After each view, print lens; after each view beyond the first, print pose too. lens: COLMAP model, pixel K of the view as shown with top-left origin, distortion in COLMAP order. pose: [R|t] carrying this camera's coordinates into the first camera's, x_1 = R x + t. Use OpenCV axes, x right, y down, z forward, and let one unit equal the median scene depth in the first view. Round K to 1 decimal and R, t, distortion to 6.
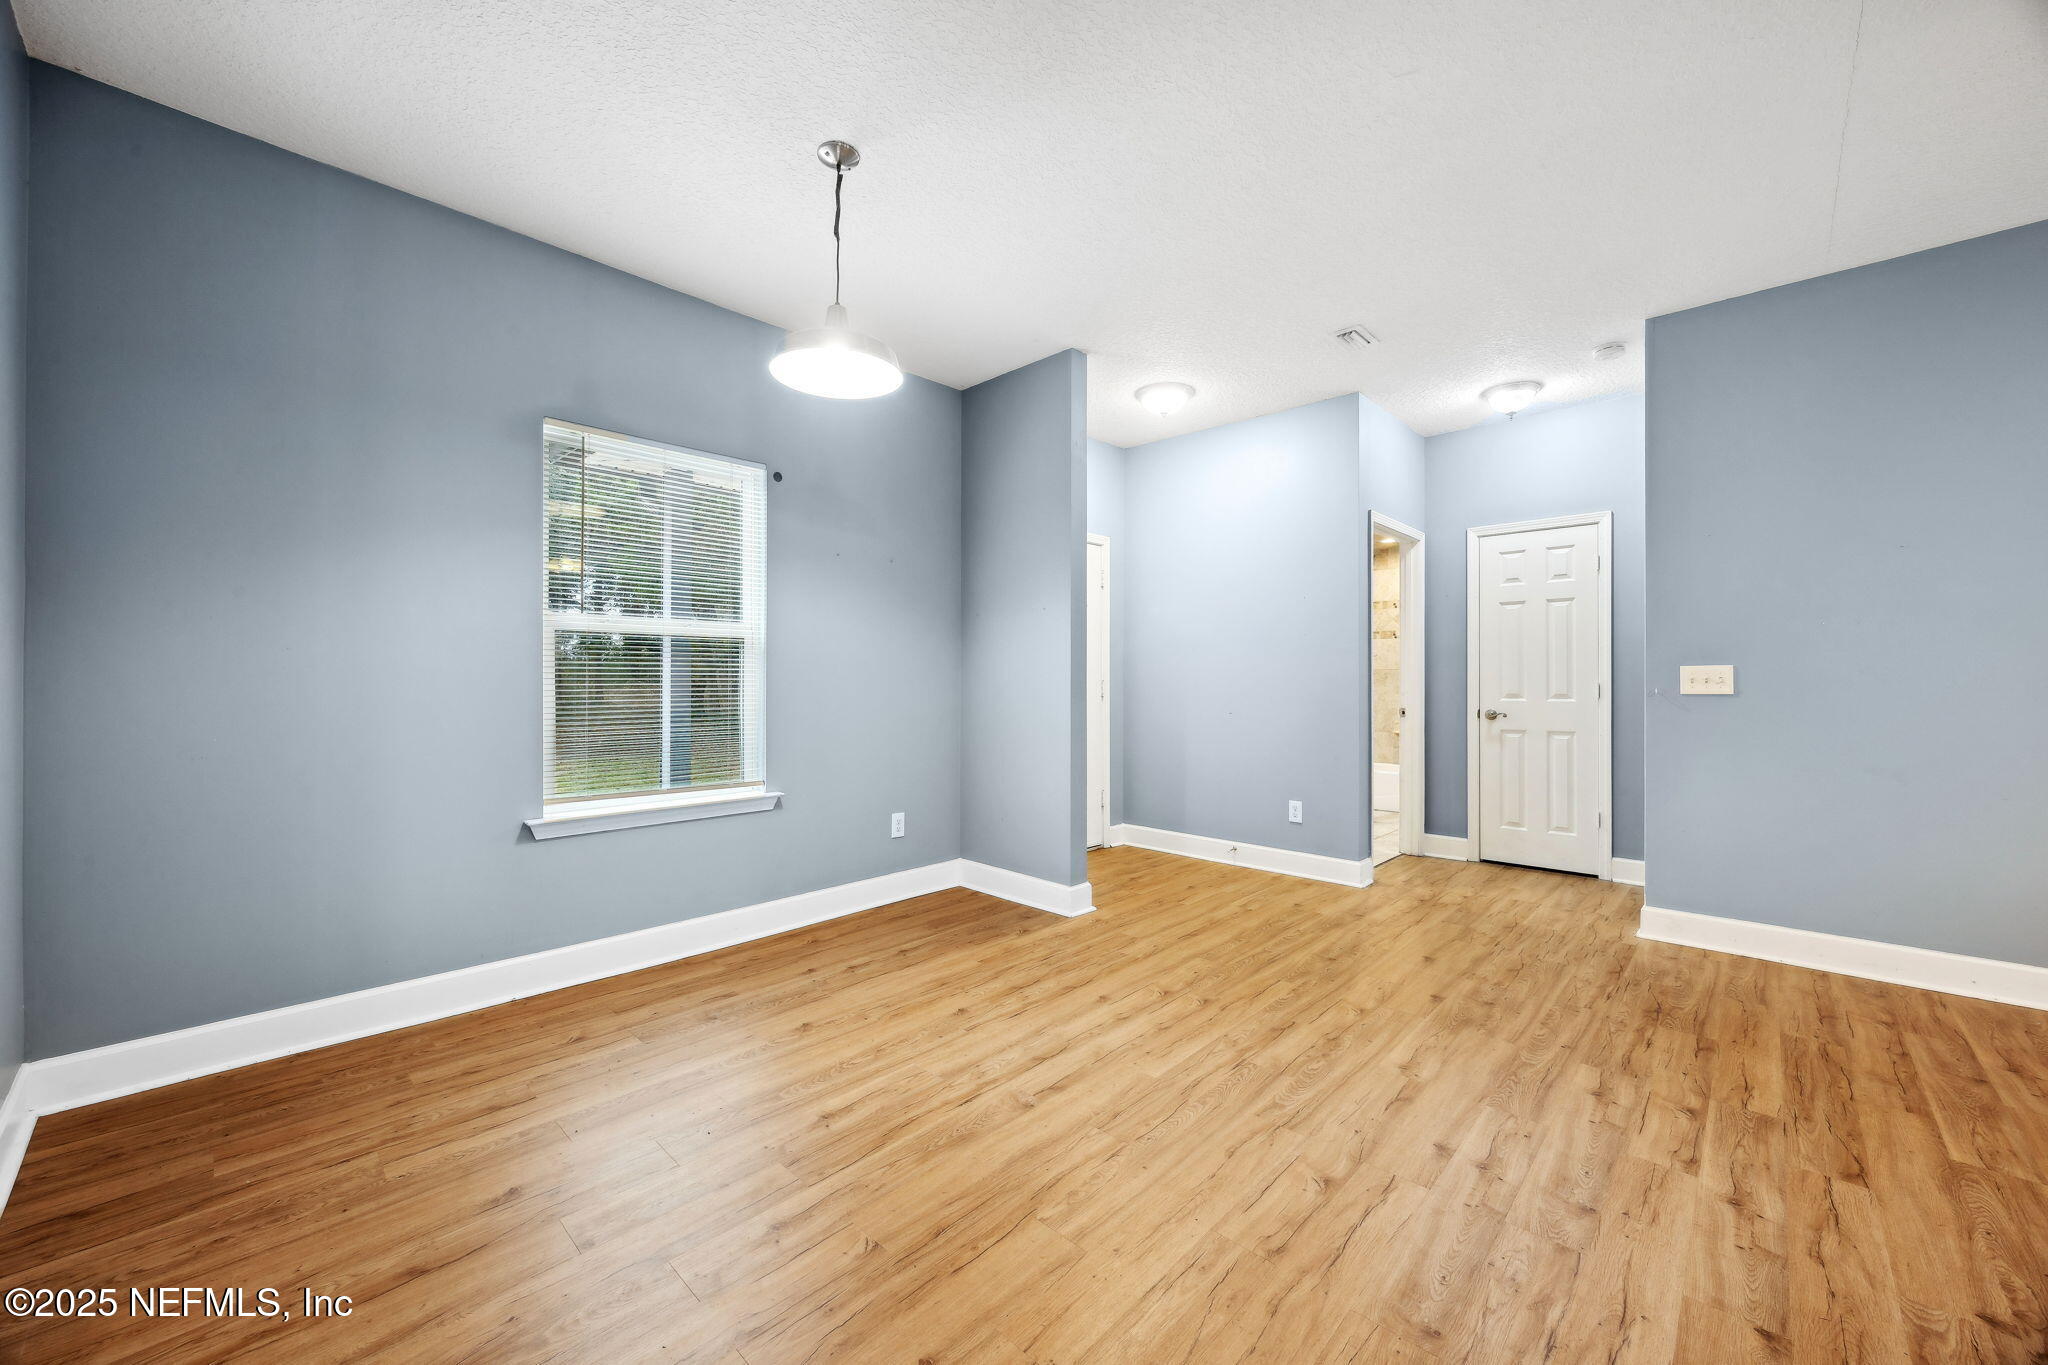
lens RADIAL K [[778.0, 0, 1033.1], [0, 778.0, 684.1], [0, 0, 1]] dist [0.000183, -0.000092]
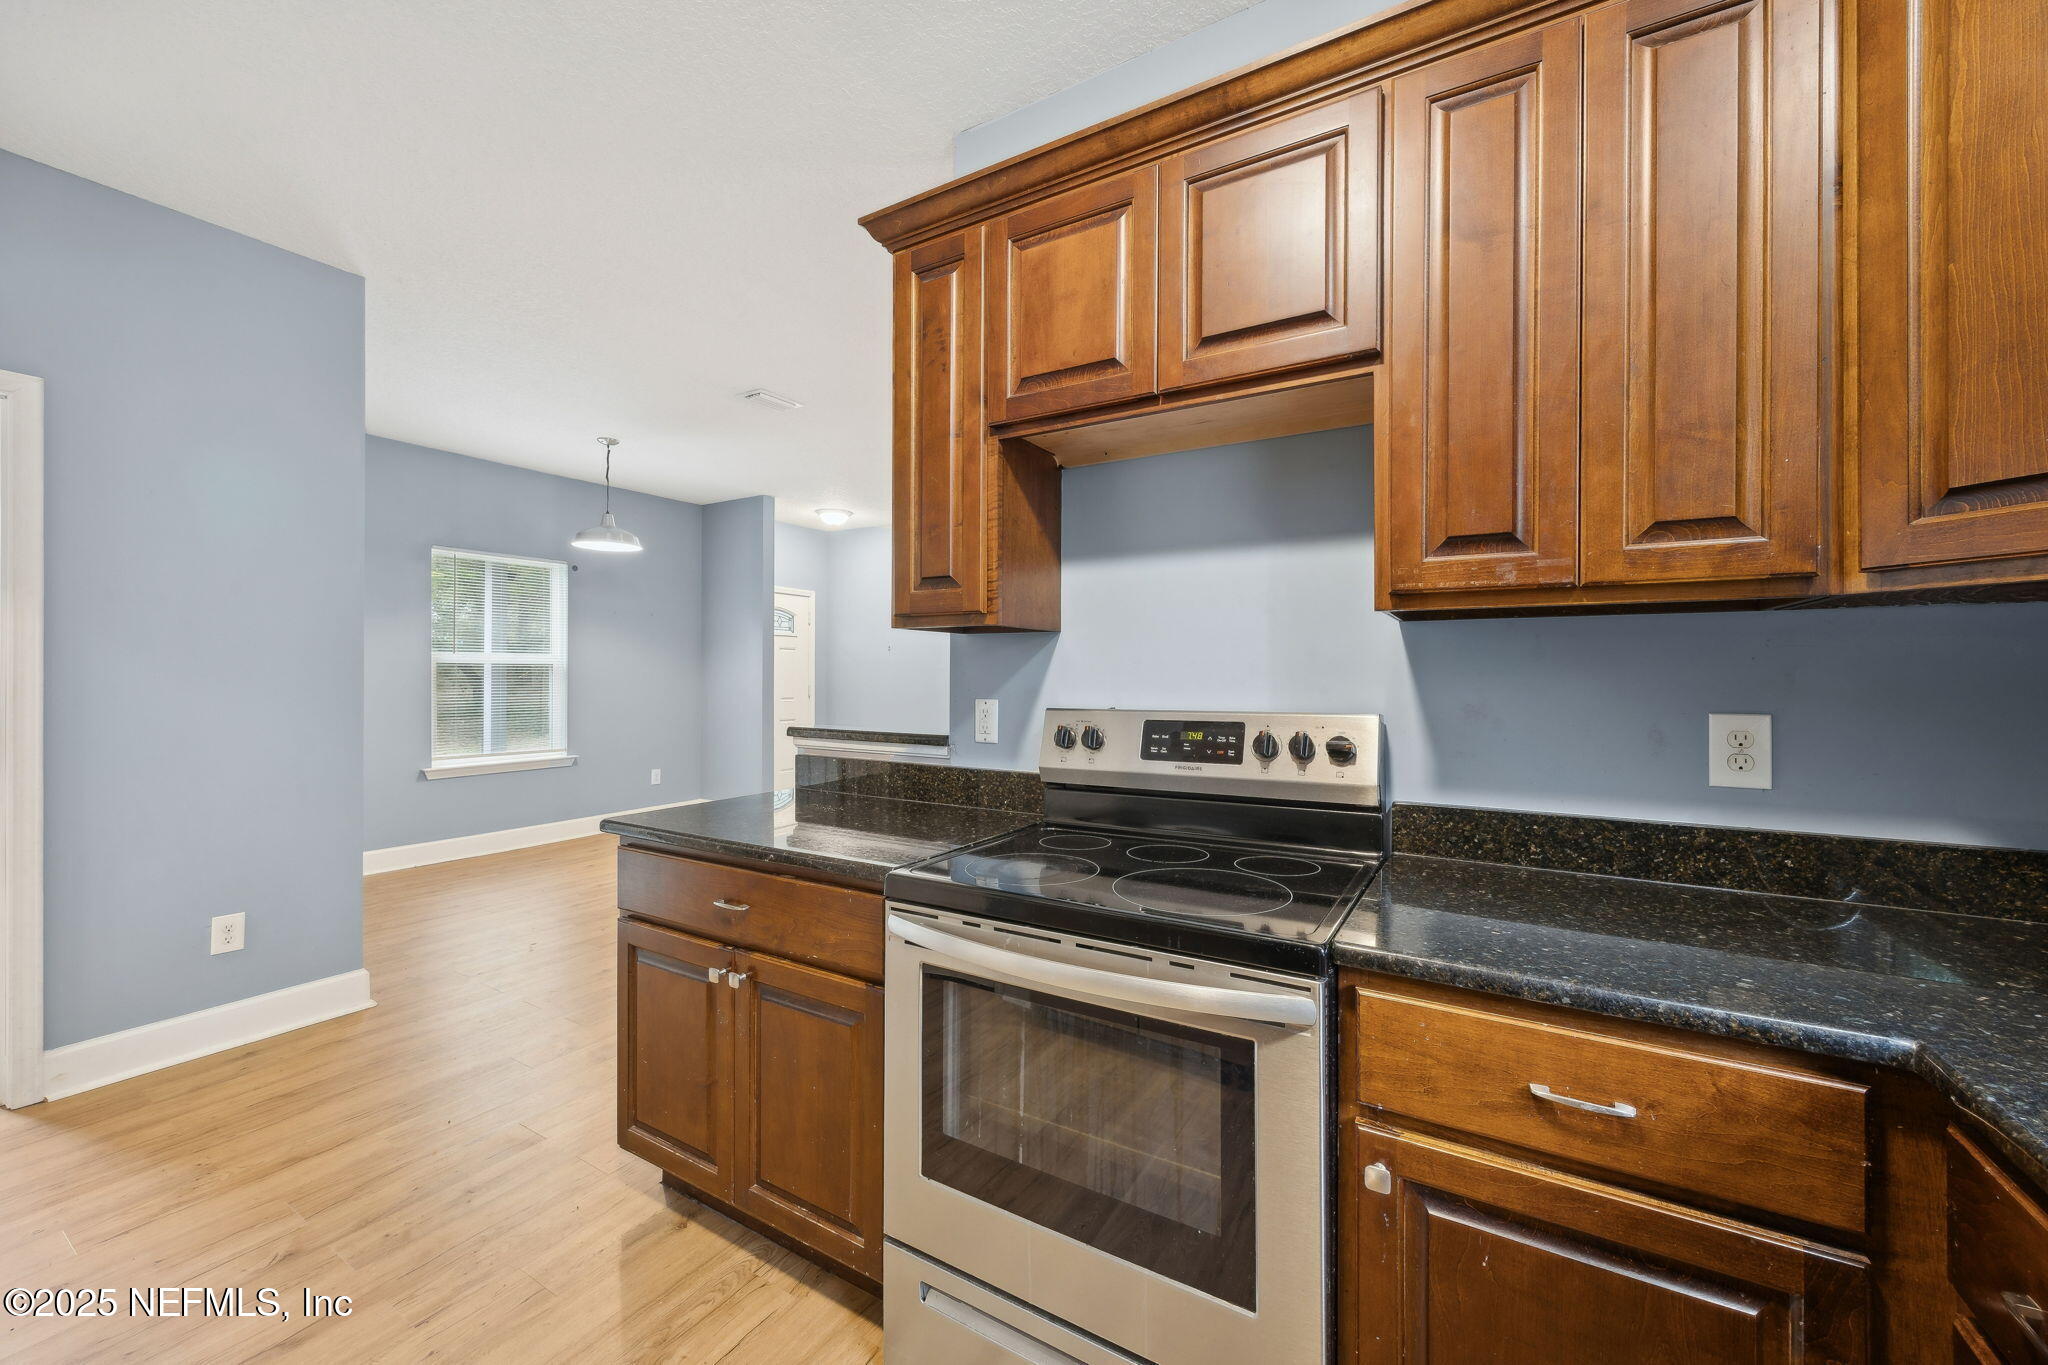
lens RADIAL K [[780.9, 0, 1036.7], [0, 780.9, 677.7], [0, 0, 1]] dist [0.000732, -0.000035]
pose [[0.975474, 0.001909, 0.220108, 0.275576], [-0.002822, 0.999989, 0.003835, -0.039193], [-0.220098, -0.004362, 0.975468, -0.870267]]
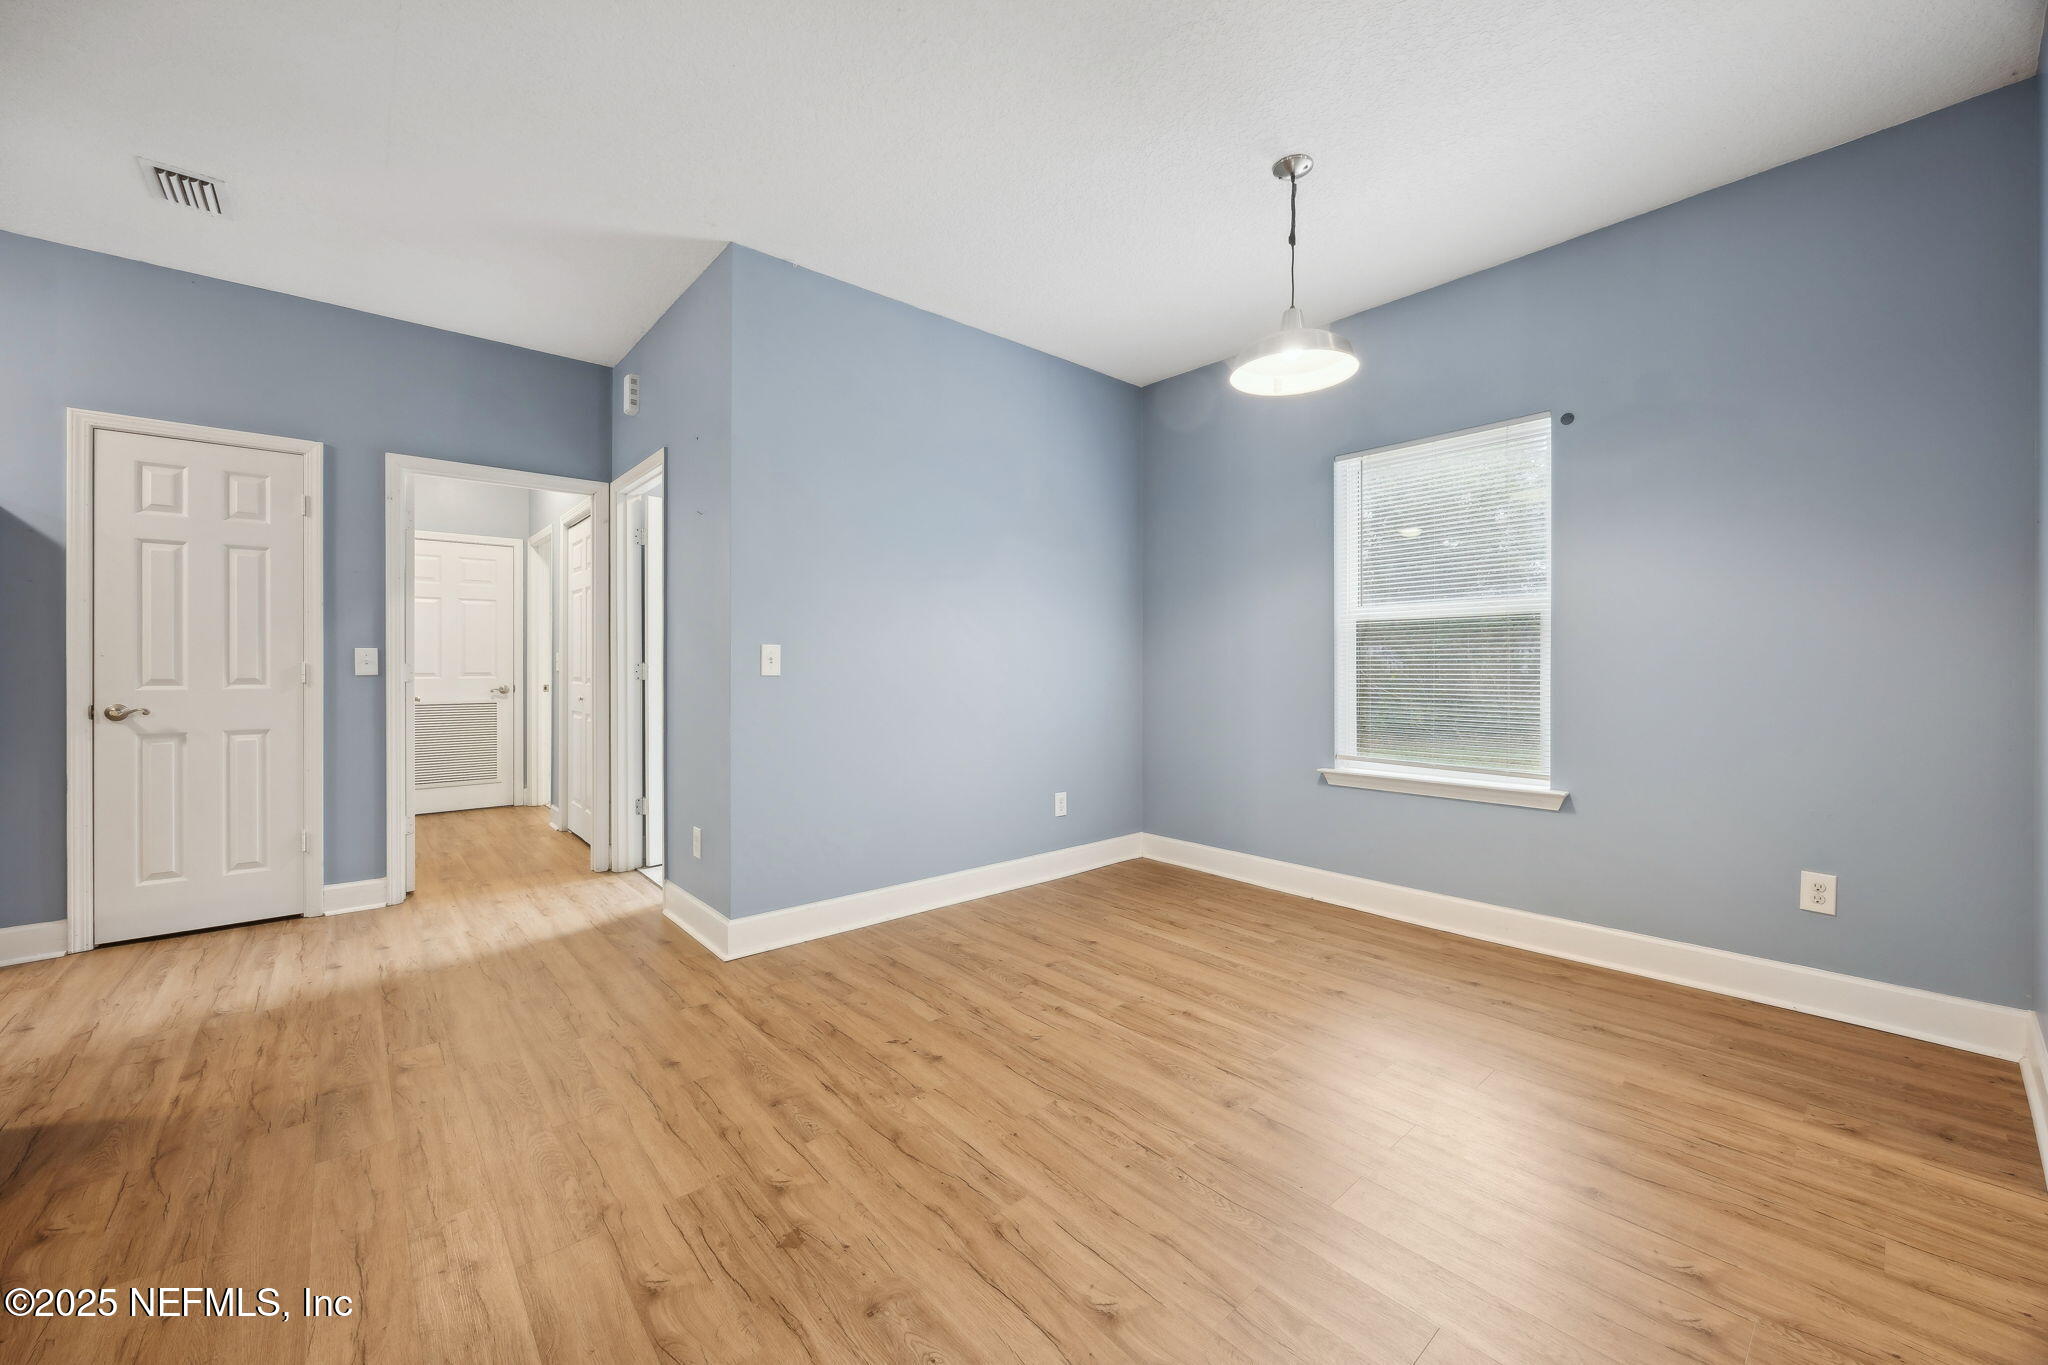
lens RADIAL K [[783.9, 0, 1025.7], [0, 783.9, 674.0], [0, 0, 1]] dist [-0.001175, 0.000003]
pose [[-0.096812, 0.009018, -0.995262, 0.569049], [0.001409, 0.999959, 0.008923, 0.002080], [0.995302, -0.000538, -0.096821, 0.494260]]
